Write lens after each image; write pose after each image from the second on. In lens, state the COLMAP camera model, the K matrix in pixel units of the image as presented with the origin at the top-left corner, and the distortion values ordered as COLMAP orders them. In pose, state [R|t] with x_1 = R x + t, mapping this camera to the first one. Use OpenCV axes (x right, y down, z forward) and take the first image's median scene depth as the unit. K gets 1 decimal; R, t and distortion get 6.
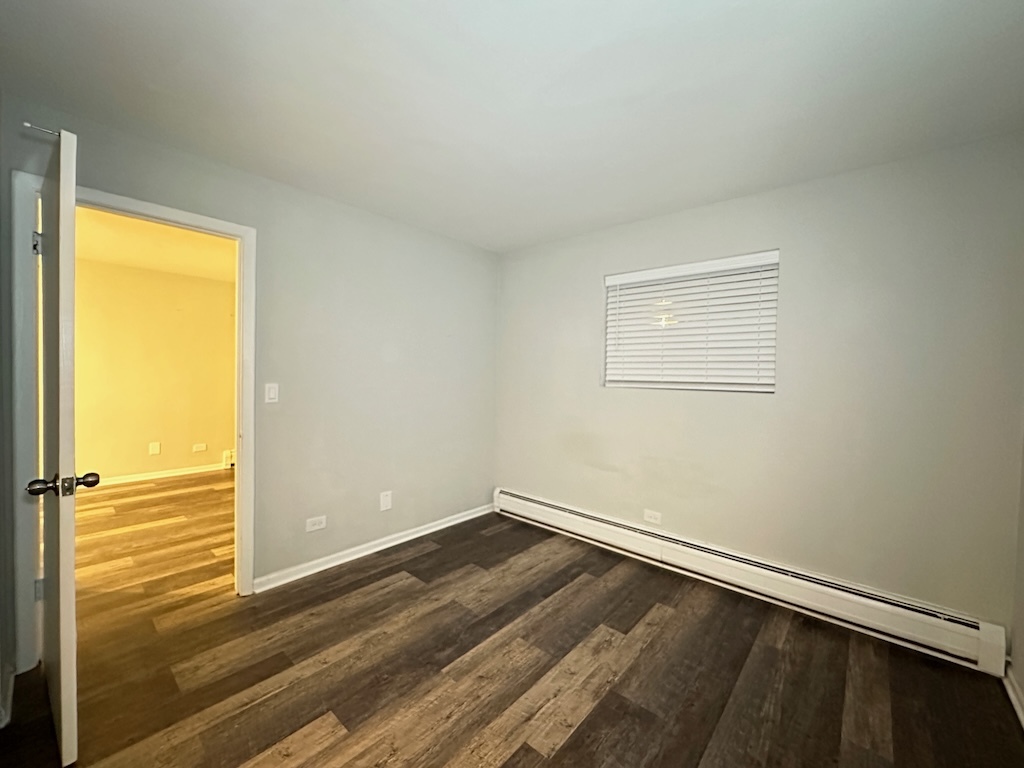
lens RADIAL K [[407.6, 0, 506.1], [0, 407.6, 375.2], [0, 0, 1]] dist [-0.001878, 0.000167]
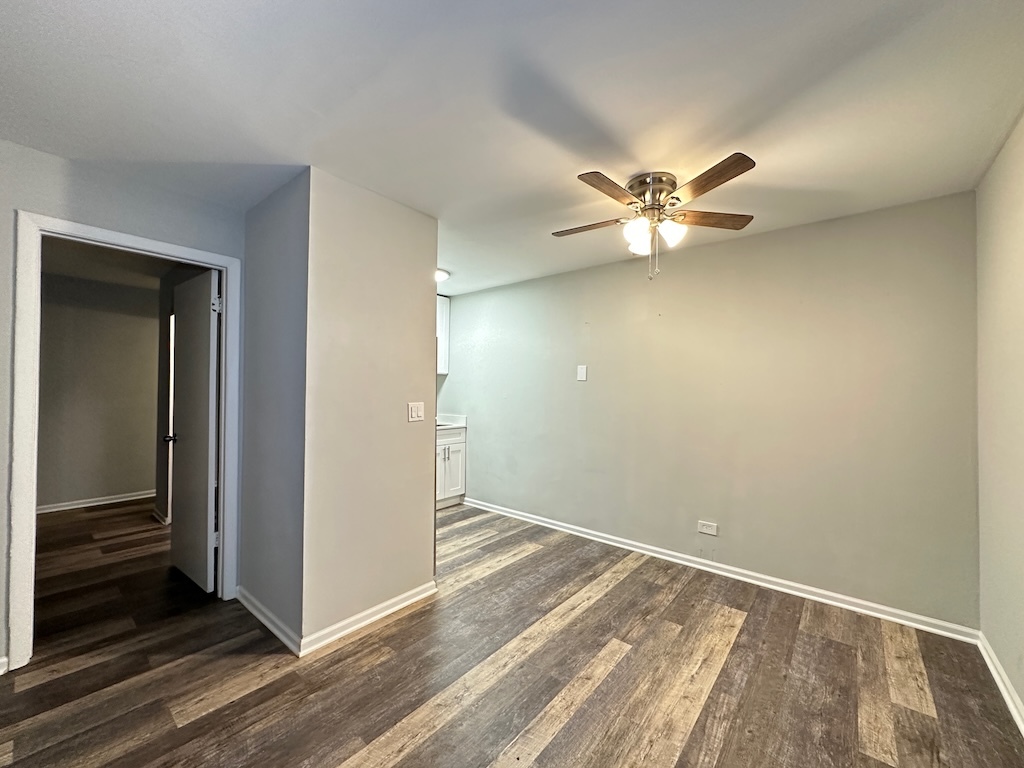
lens RADIAL K [[407.6, 0, 512.0], [0, 407.6, 384.7], [0, 0, 1]] dist [-0.001878, 0.000167]
pose [[-0.998980, -0.029202, -0.034430, -1.473176], [-0.029058, 0.999567, -0.004679, -0.036641], [0.034552, -0.003674, -0.999396, 1.722281]]
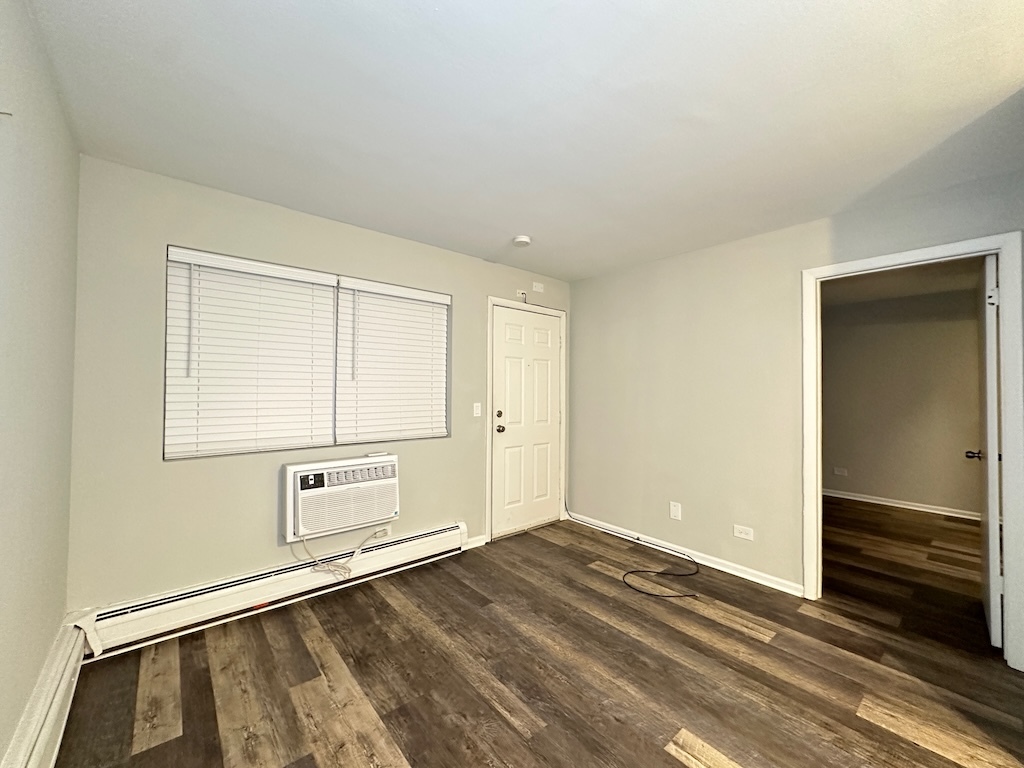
lens RADIAL K [[407.6, 0, 511.7], [0, 407.6, 384.3], [0, 0, 1]] dist [-0.001878, 0.000167]
pose [[0.139107, -0.002613, 0.990274, -1.728302], [-0.002237, 0.999993, 0.002953, -0.039552], [-0.990275, -0.002626, 0.139100, 1.550835]]
